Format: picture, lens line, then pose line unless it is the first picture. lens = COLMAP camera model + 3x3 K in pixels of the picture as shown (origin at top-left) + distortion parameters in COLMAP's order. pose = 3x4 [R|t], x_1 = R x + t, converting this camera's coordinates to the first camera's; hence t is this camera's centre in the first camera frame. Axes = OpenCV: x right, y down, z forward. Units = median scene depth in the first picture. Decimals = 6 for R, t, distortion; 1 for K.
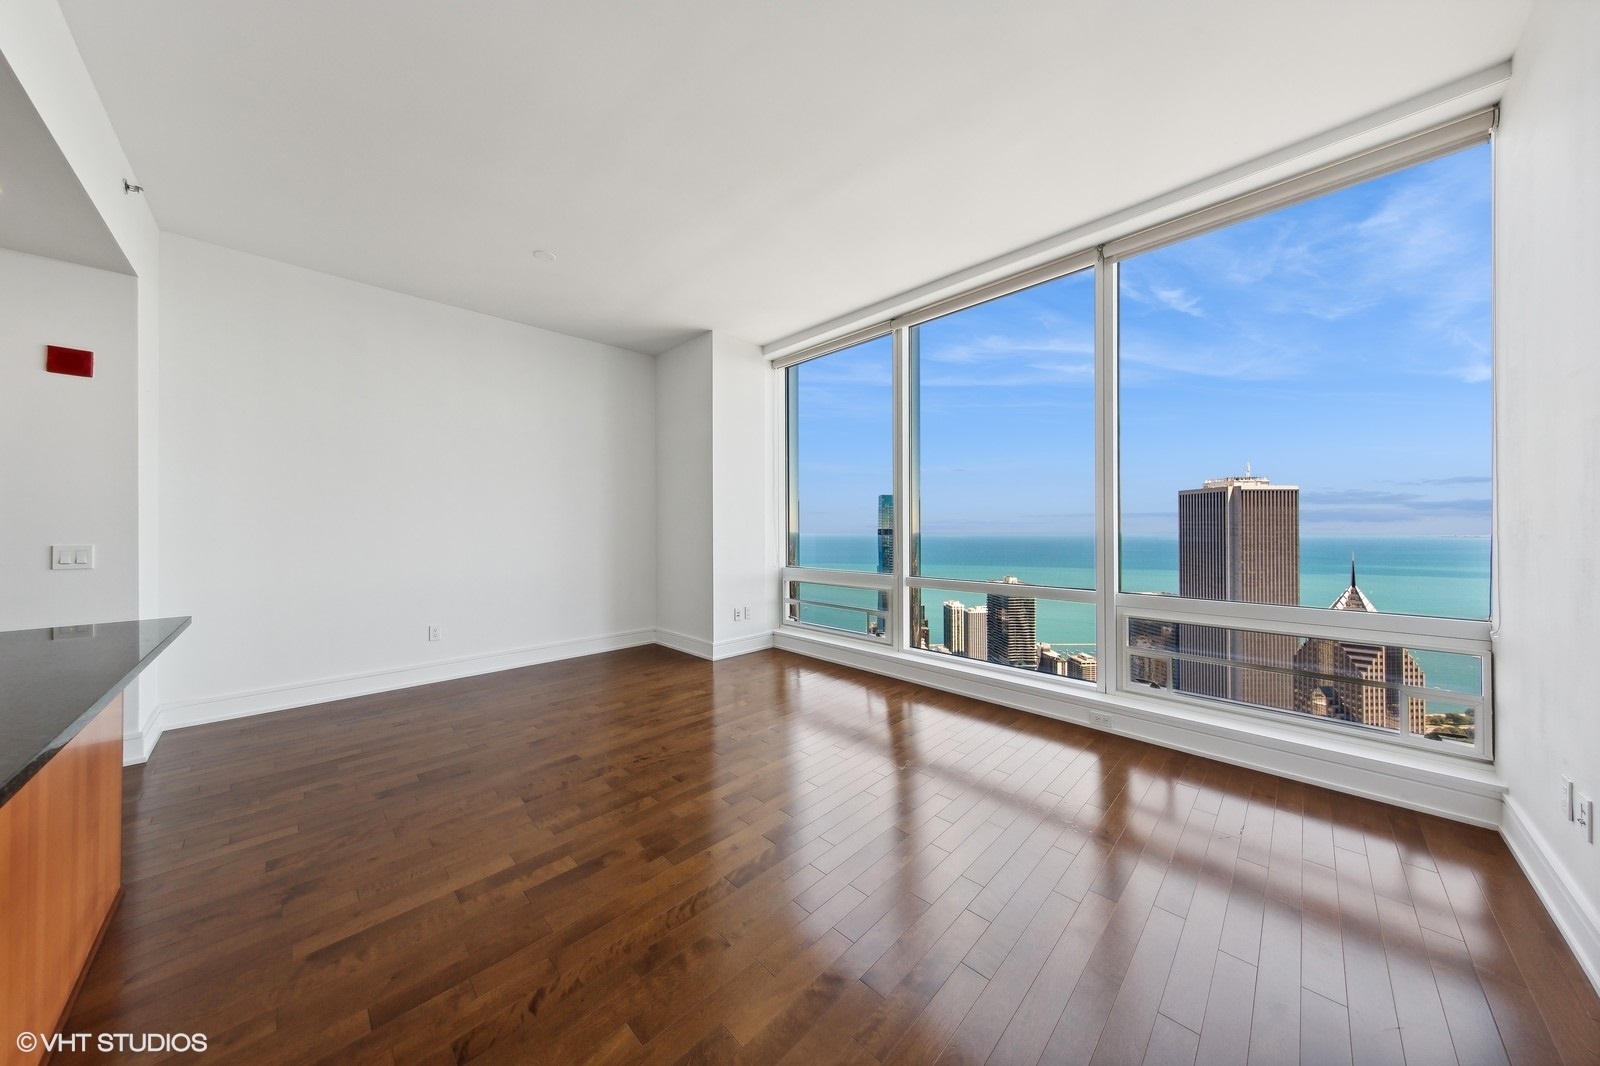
lens RADIAL K [[512.4, 0, 793.7], [0, 512.4, 527.6], [0, 0, 1]] dist [-0.000194, -0.000439]
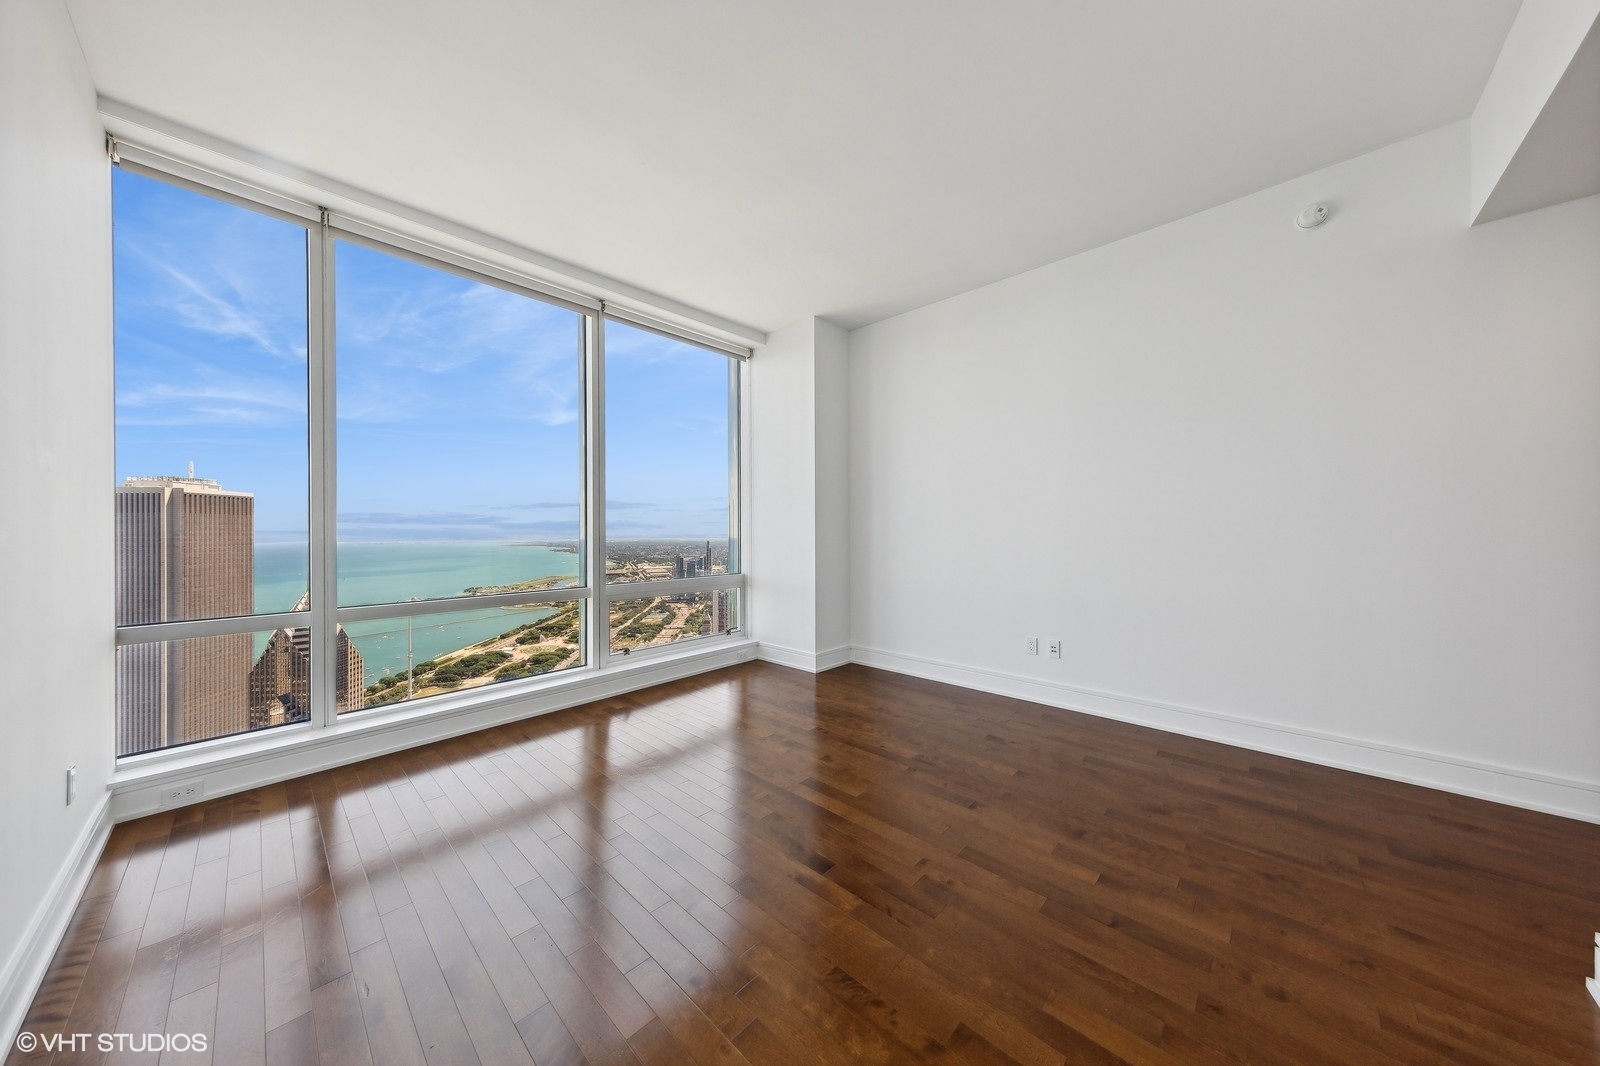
lens RADIAL K [[512.4, 0, 807.6], [0, 512.4, 530.2], [0, 0, 1]] dist [-0.000194, -0.000439]
pose [[-0.031788, 0.001144, 0.999494, -0.417516], [0.011381, 0.999935, -0.000782, 0.001167], [-0.999430, 0.011351, -0.031799, 0.359994]]
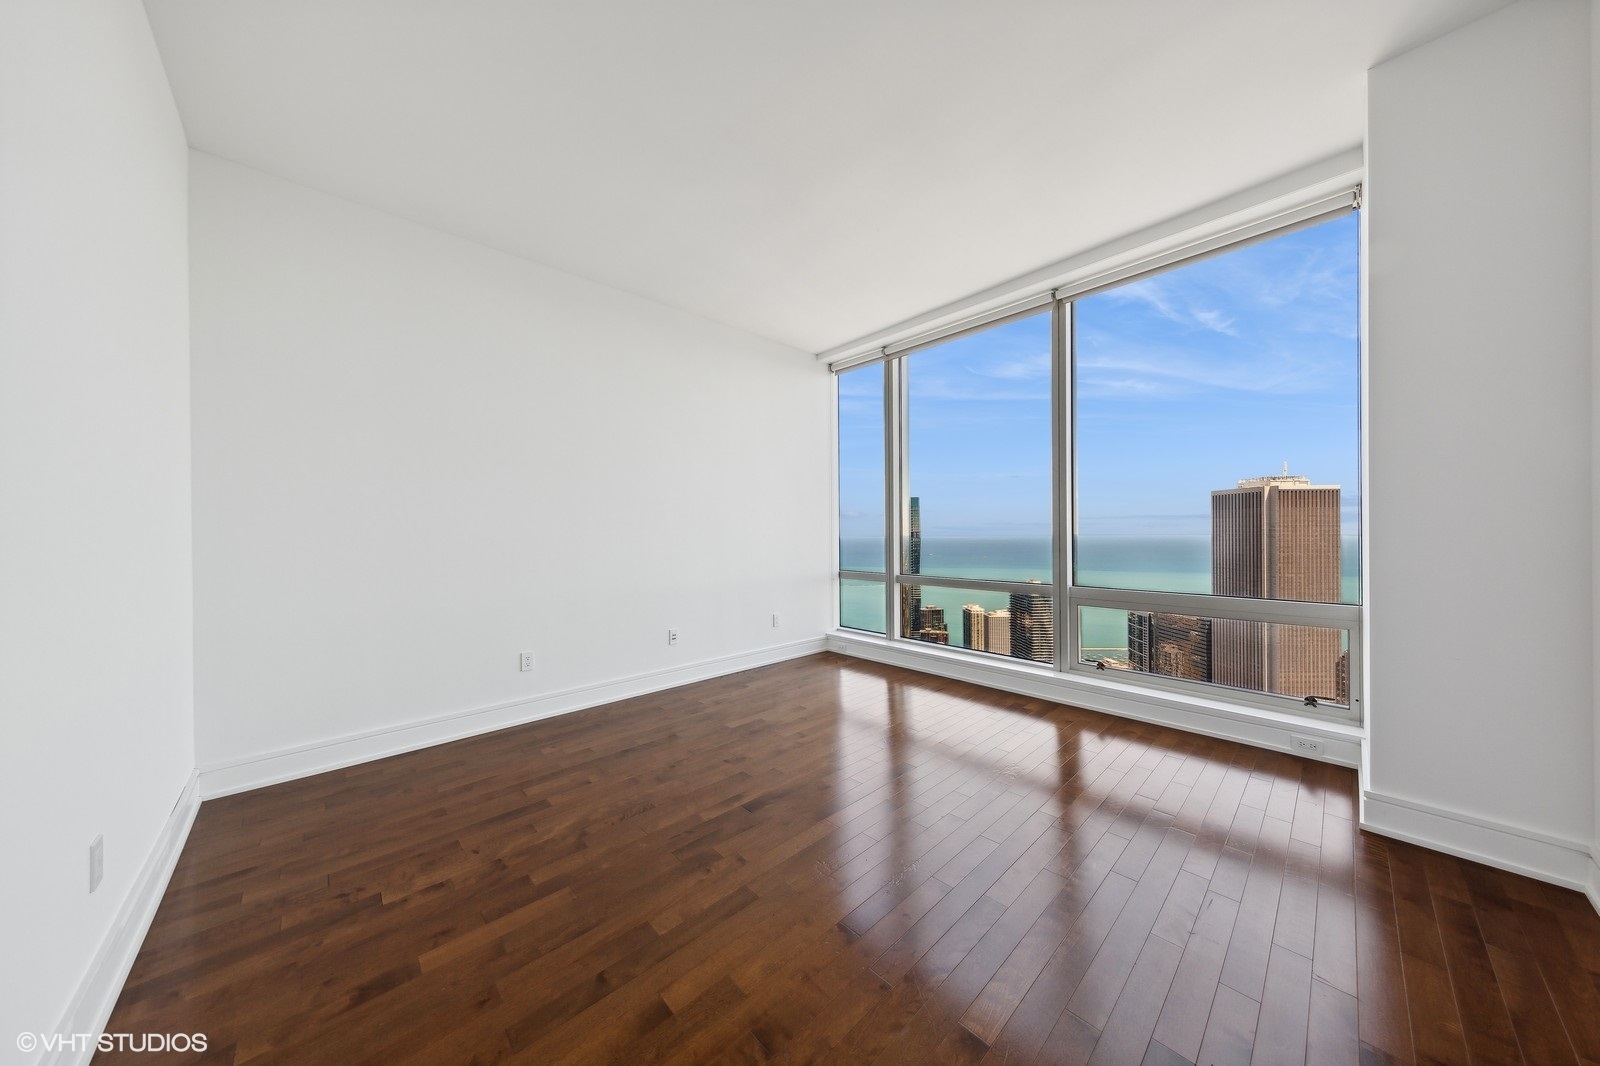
lens RADIAL K [[512.4, 0, 794.9], [0, 512.4, 532.4], [0, 0, 1]] dist [-0.000194, -0.000439]
pose [[0.999186, -0.010006, -0.039091, 0.035244], [0.009913, 0.999948, -0.002577, 0.001323], [0.039115, 0.002188, 0.999232, -0.140267]]
